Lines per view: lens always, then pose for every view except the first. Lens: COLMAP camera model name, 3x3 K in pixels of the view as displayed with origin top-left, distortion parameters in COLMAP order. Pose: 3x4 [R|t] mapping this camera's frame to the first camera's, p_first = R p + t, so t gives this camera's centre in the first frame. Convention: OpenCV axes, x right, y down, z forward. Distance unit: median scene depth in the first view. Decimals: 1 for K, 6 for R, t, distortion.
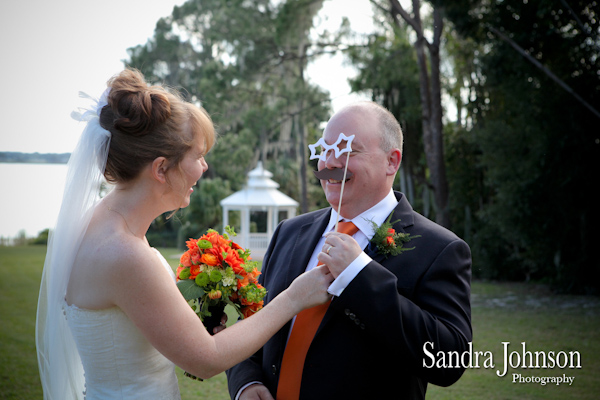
lens RADIAL K [[1169.3, 0, 300.0], [0, 1169.3, 200.0], [0, 0, 1]] dist [0.198283, 0.162681]
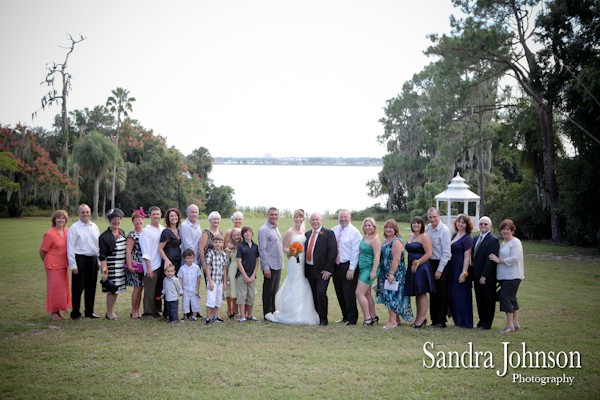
lens RADIAL K [[804.5, 0, 300.0], [0, 804.5, 200.0], [0, 0, 1]] dist [0.001654, 0.006742]
pose [[0.962901, 0.005777, -0.269792, 0.076920], [-0.001577, 0.999874, 0.015784, -0.014767], [0.269850, -0.014773, 0.962789, -0.209426]]
